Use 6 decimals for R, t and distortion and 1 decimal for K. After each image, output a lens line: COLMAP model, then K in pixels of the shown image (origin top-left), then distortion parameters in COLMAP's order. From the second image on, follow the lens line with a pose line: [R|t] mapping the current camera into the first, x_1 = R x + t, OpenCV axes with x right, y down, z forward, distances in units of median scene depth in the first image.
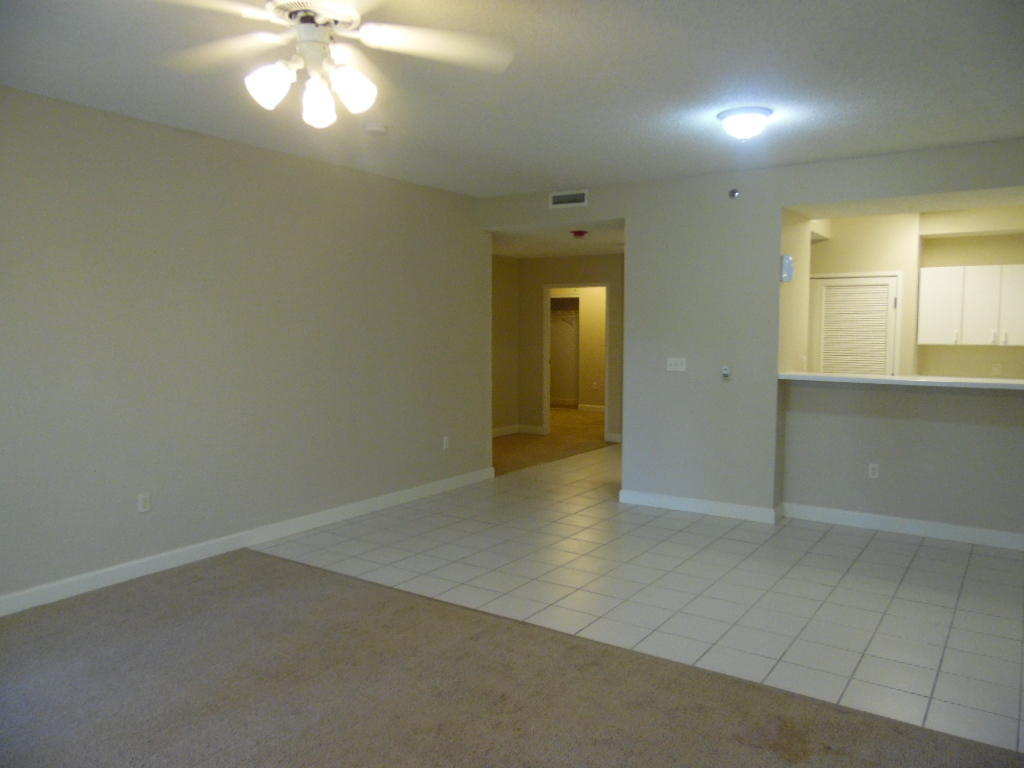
lens RADIAL K [[757.4, 0, 512.0], [0, 757.4, 384.0], [0, 0, 1]] dist [-0.059652, 0.088250]
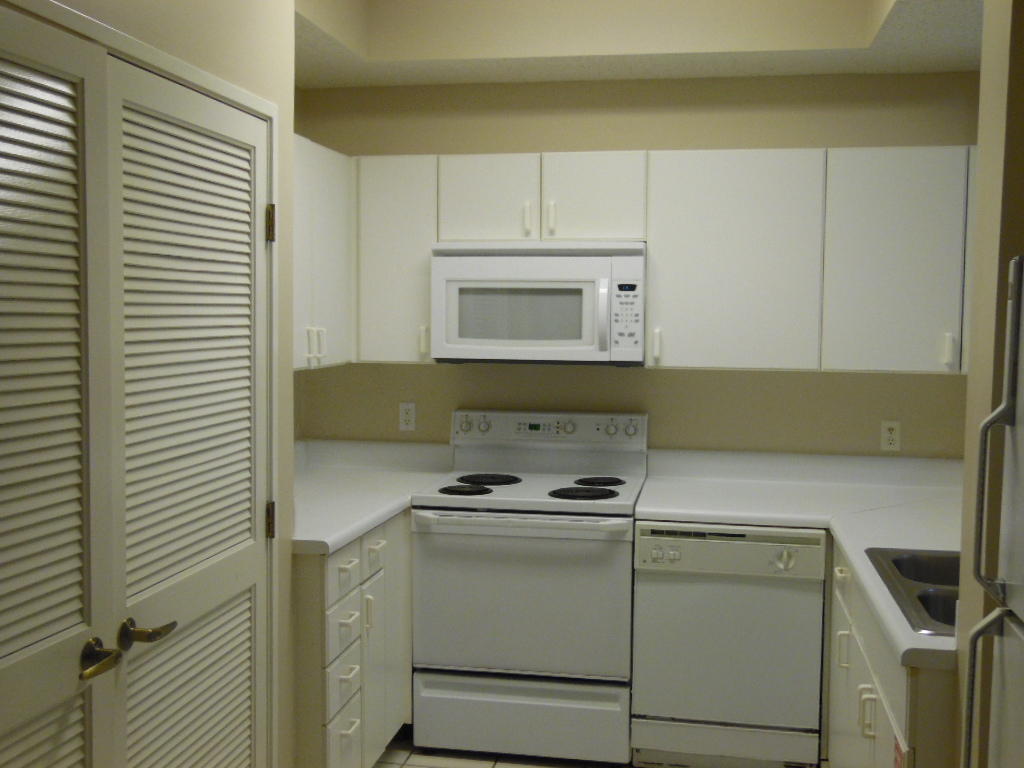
lens RADIAL K [[1131.2, 0, 512.0], [0, 1131.2, 384.0], [0, 0, 1]] dist [-0.004024, -0.006747]
pose [[-0.402374, -0.065754, 0.913111, 0.133753], [0.054144, 0.993962, 0.095435, -0.096365], [-0.913873, 0.087840, -0.396384, 1.209321]]
